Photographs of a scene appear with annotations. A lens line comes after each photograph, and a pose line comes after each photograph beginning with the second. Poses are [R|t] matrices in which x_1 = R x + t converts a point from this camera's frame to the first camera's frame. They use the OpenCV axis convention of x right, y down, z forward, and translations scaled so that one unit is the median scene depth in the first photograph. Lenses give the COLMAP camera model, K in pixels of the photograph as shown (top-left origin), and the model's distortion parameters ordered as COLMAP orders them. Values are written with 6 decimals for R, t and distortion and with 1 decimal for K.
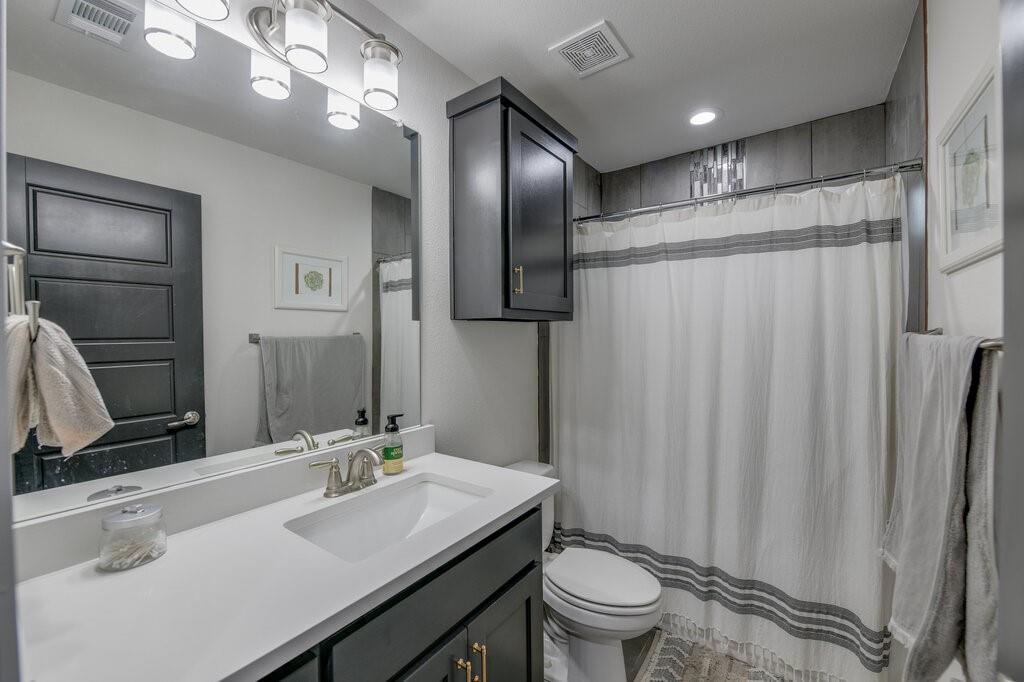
lens RADIAL K [[409.5, 0, 520.8], [0, 409.5, 337.8], [0, 0, 1]] dist [-0.006238, 0.000236]
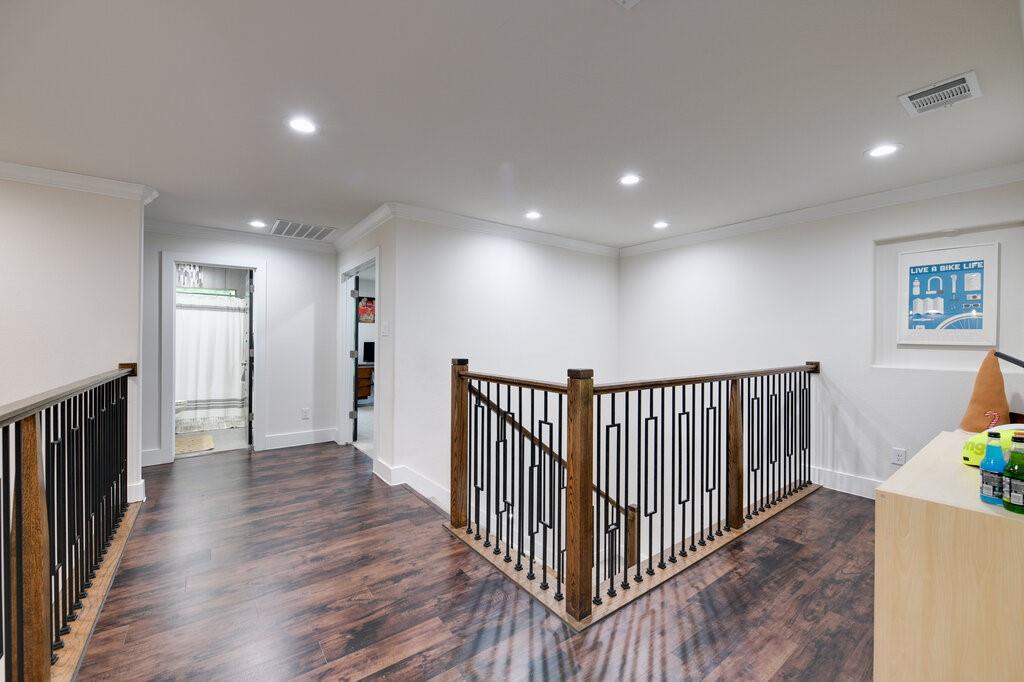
lens RADIAL K [[409.5, 0, 516.7], [0, 409.5, 341.3], [0, 0, 1]] dist [-0.006238, 0.000236]
pose [[0.306310, 0.006719, 0.951908, -2.106740], [-0.000170, 0.999975, -0.007004, 0.094765], [-0.951932, 0.001984, 0.306303, -2.782110]]
